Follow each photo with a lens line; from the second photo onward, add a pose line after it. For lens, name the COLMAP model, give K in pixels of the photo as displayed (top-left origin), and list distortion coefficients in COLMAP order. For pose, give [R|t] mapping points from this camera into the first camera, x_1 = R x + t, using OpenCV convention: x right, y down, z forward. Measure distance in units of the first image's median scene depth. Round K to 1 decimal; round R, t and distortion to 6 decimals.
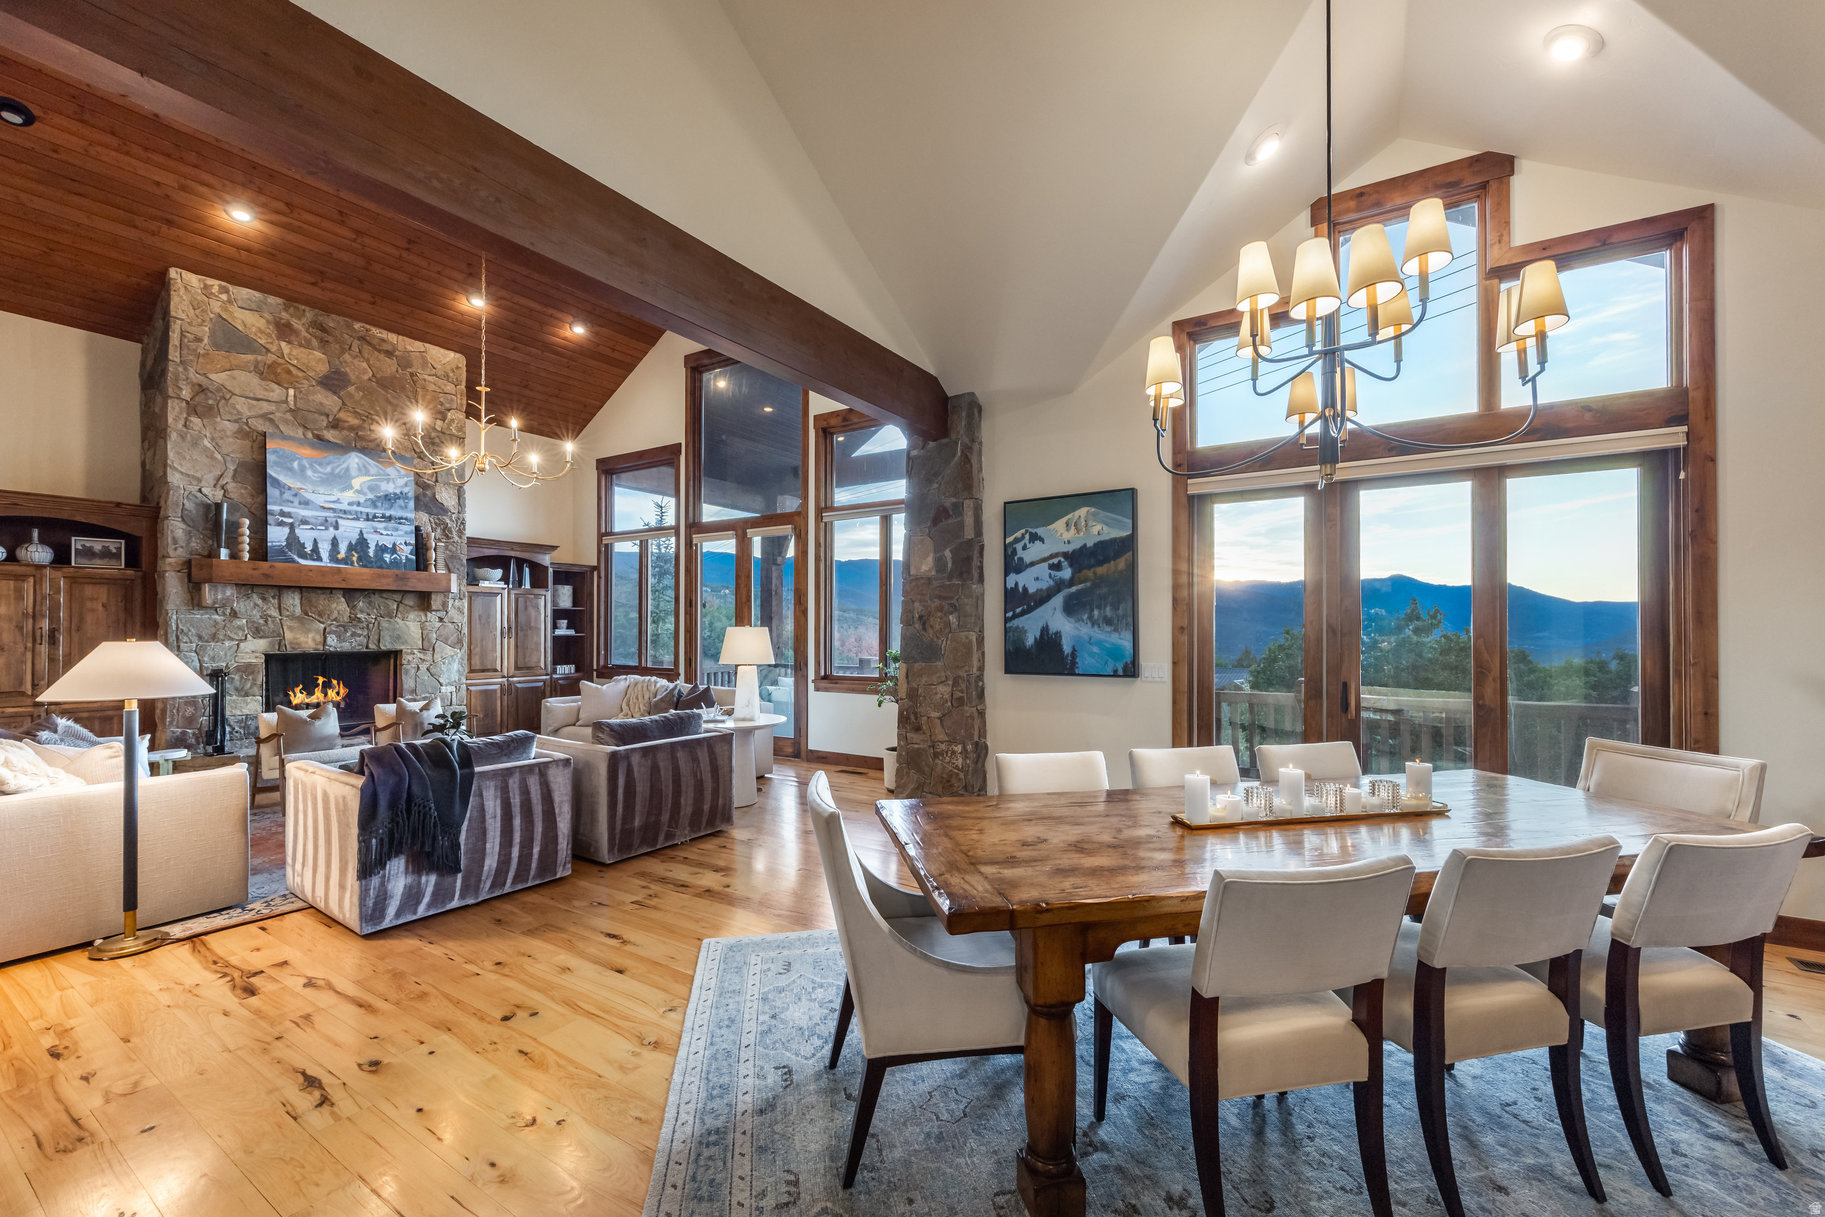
lens RADIAL K [[758.8, 0, 941.0], [0, 758.8, 621.9], [0, 0, 1]] dist [0.003927, 0.000509]
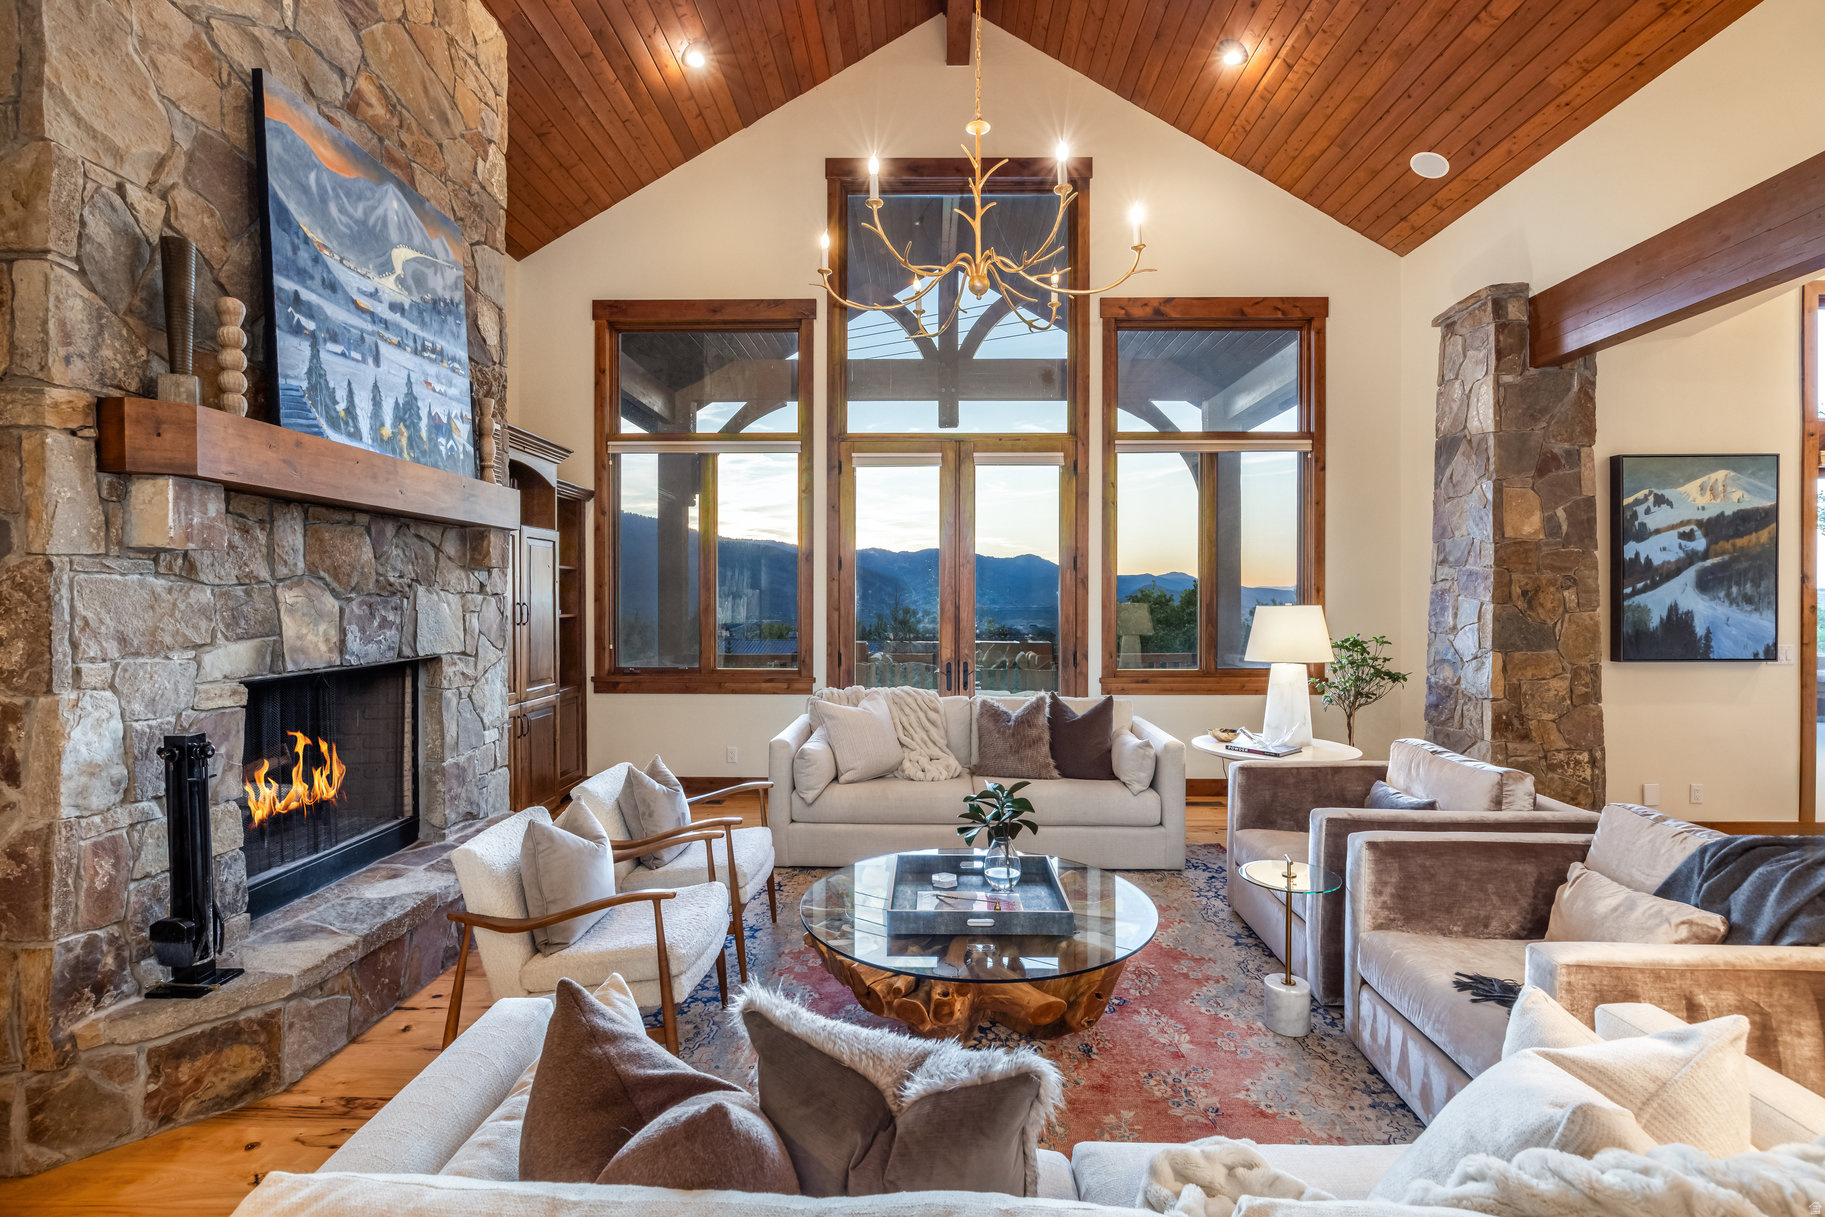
lens RADIAL K [[857.3, 0, 952.8], [0, 857.3, 600.2], [0, 0, 1]] dist [-0.003052, 0.000017]
pose [[0.845816, -0.000077, 0.533474, -0.813586], [-0.006260, 0.999930, 0.010069, -0.003020], [-0.533437, -0.011856, 0.845756, 0.470455]]
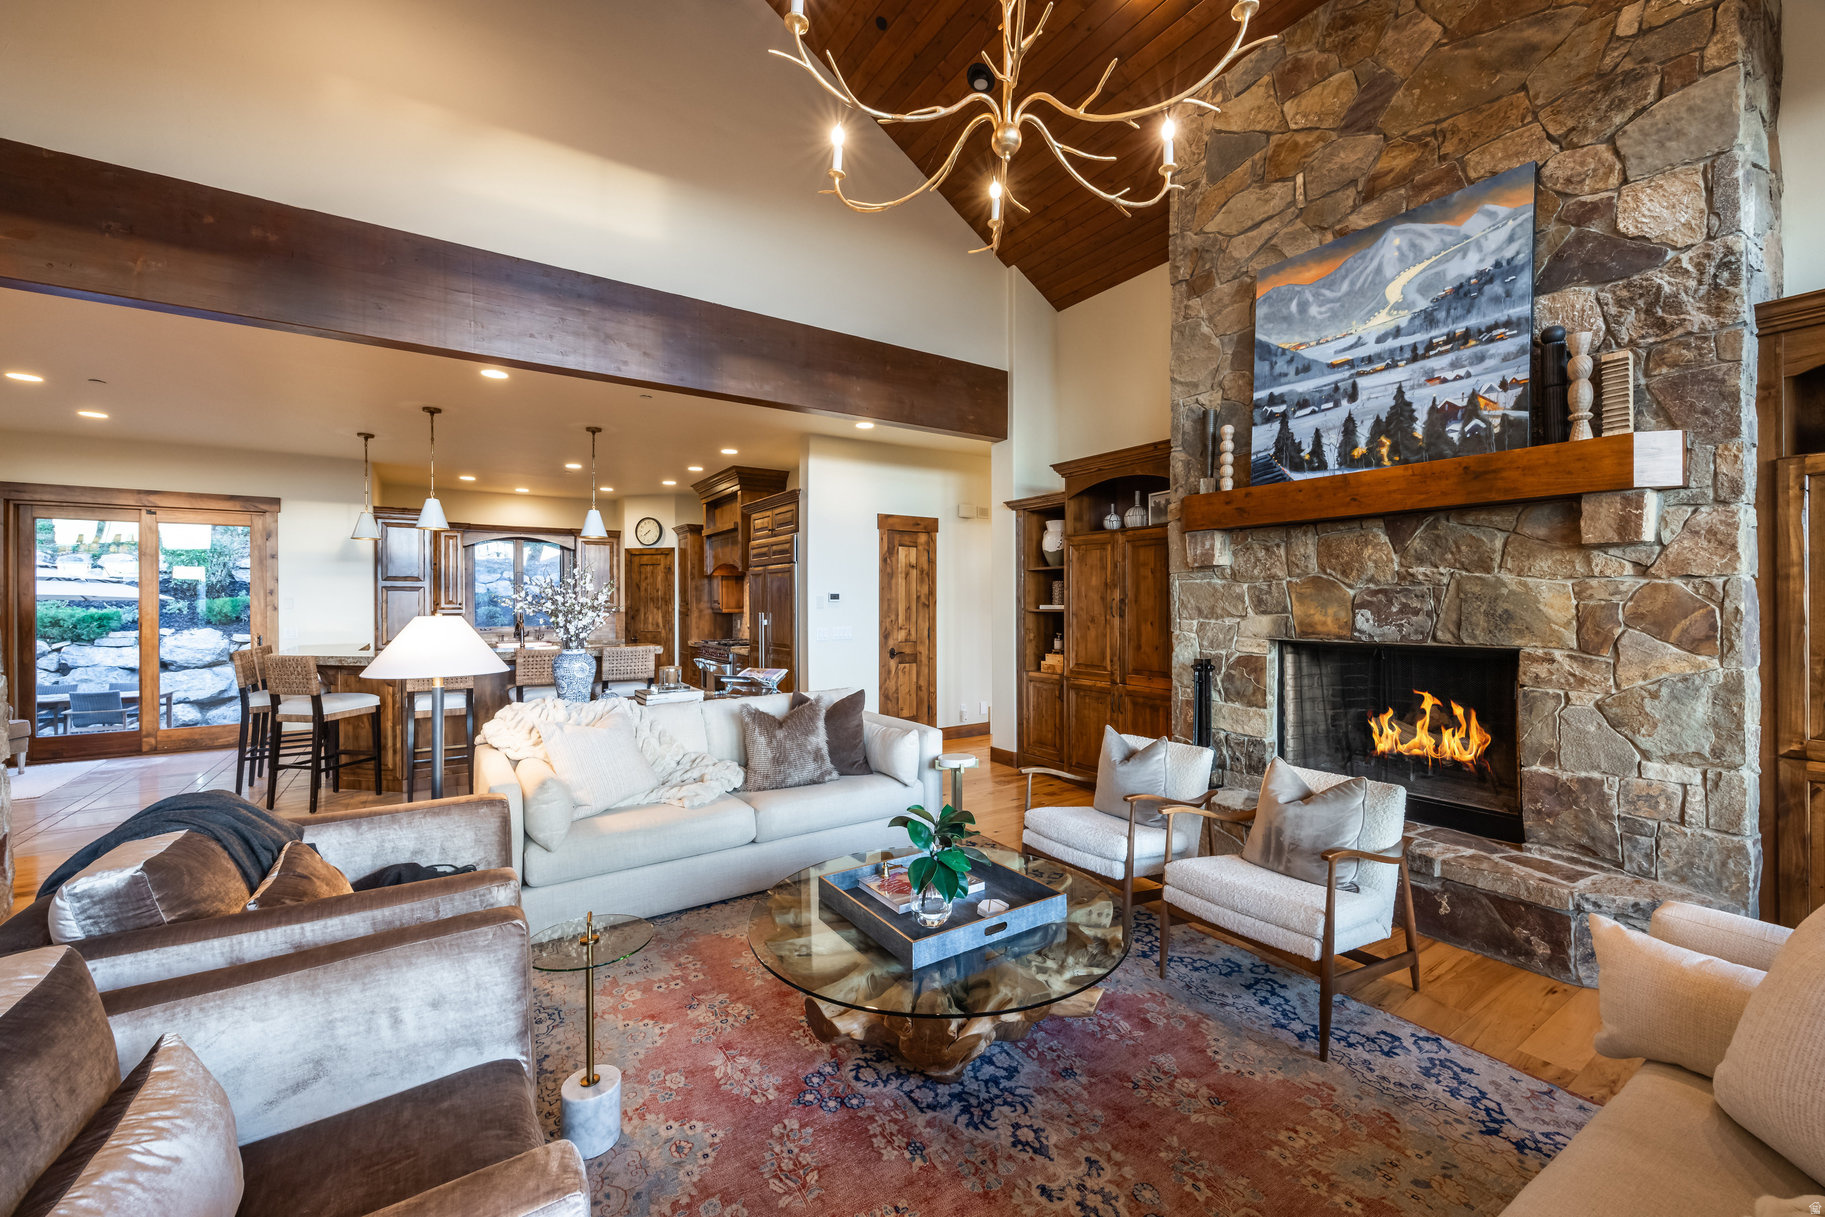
lens RADIAL K [[721.6, 0, 916.4], [0, 721.6, 602.3], [0, 0, 1]] dist [0.003022, -0.000035]
pose [[-0.427999, 0.001116, -0.903779, -0.249496], [0.012554, 0.999910, -0.004710, 0.011139], [0.903692, -0.013362, -0.427974, 0.984102]]
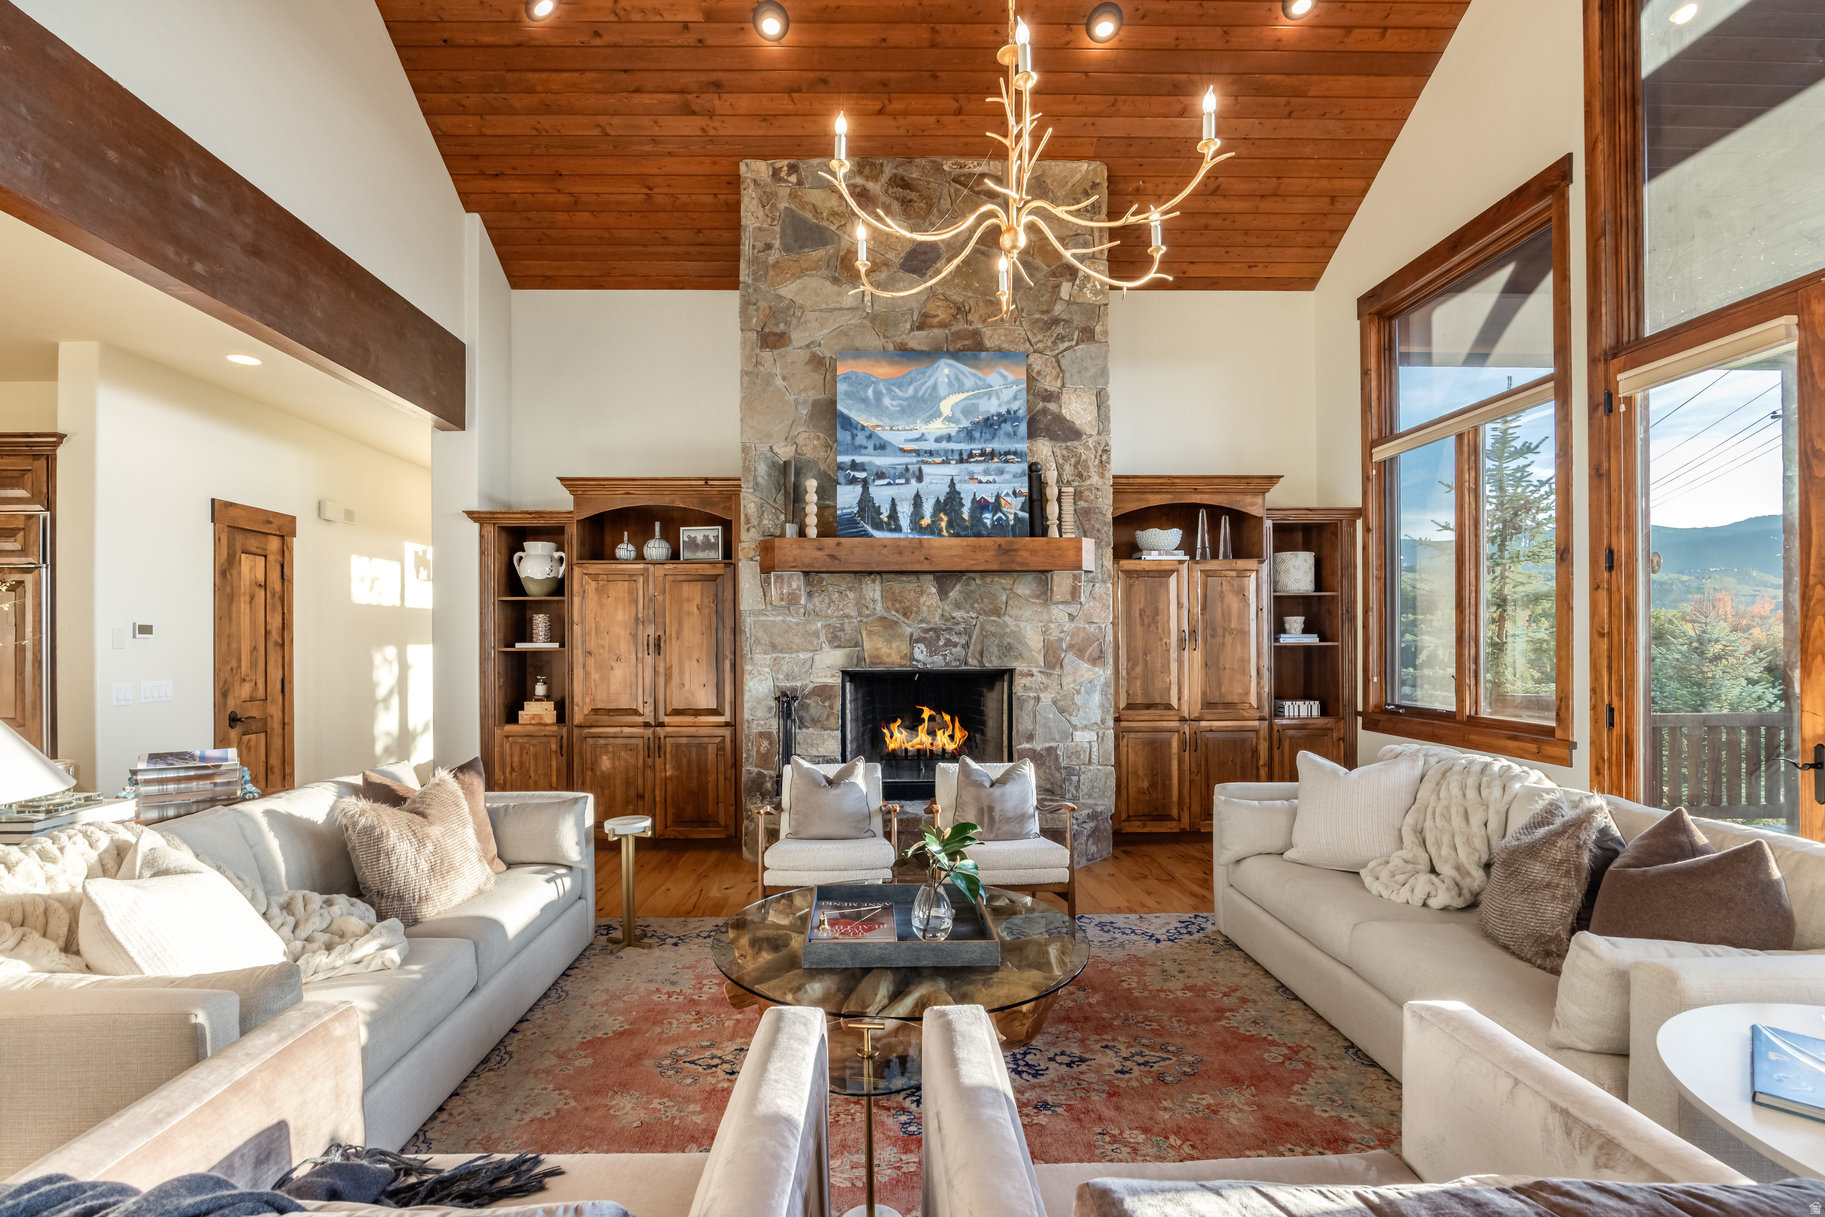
lens RADIAL K [[824.1, 0, 850.5], [0, 824.1, 641.5], [0, 0, 1]] dist [-0.016630, 0.002823]
pose [[0.518559, -0.002448, -0.855038, -0.234383], [0.013471, 0.999895, 0.005307, 0.011104], [0.854936, -0.014271, 0.518538, 0.609087]]
